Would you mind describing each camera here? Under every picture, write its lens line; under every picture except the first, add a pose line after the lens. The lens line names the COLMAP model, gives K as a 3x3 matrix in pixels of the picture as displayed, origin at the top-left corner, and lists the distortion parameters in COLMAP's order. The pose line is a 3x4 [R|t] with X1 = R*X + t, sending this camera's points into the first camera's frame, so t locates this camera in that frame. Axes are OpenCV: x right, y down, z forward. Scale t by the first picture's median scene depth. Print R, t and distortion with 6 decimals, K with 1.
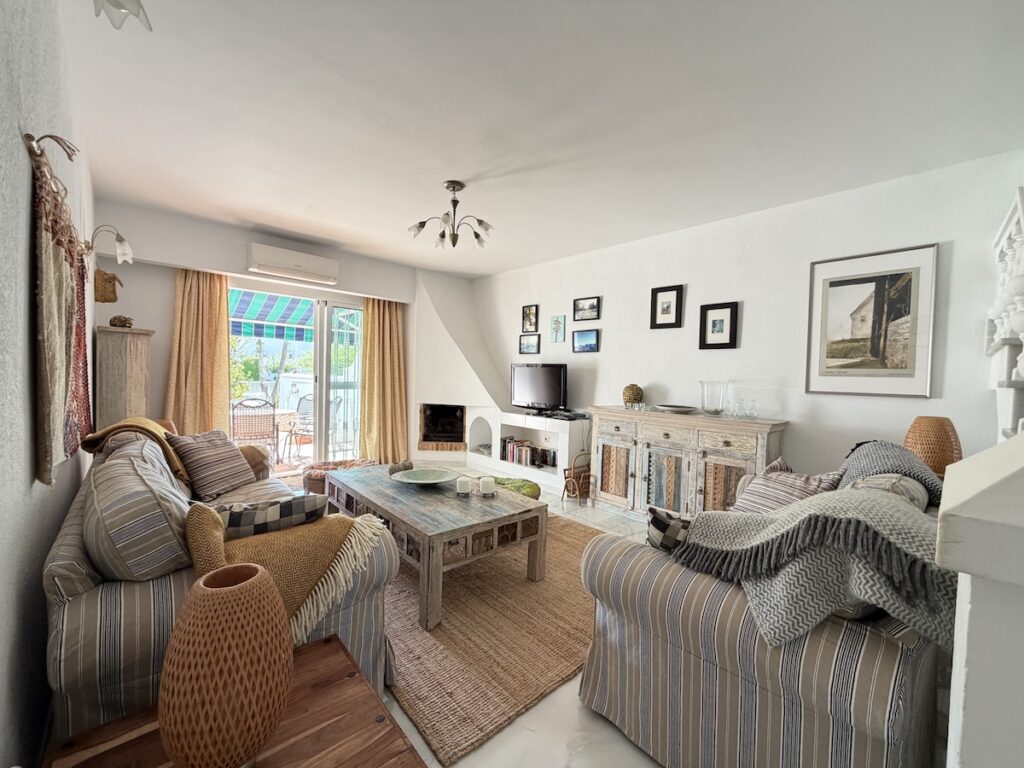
lens RADIAL K [[406.3, 0, 510.6], [0, 406.3, 383.8], [0, 0, 1]] dist [-0.000312, -0.000020]
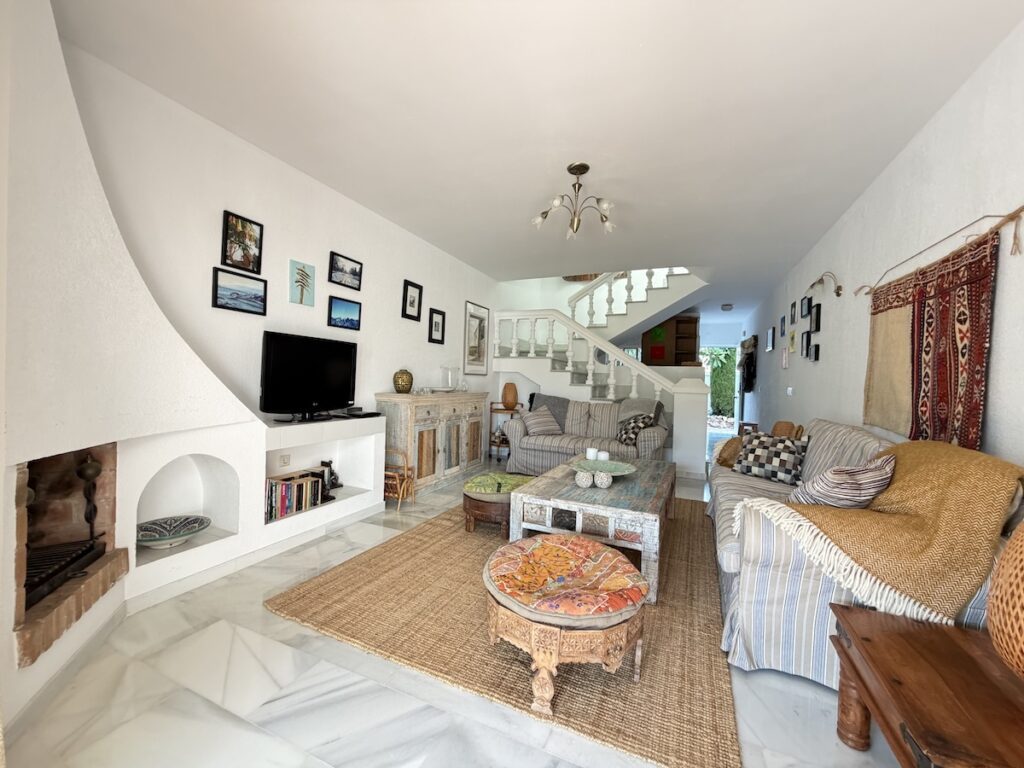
lens RADIAL K [[406.3, 0, 510.3], [0, 406.3, 382.2], [0, 0, 1]] dist [-0.000312, -0.000020]
pose [[-0.396751, -0.050117, 0.916557, -0.760416], [-0.024308, 0.998732, 0.044088, -0.020194], [-0.917604, -0.004787, -0.397466, 1.191778]]
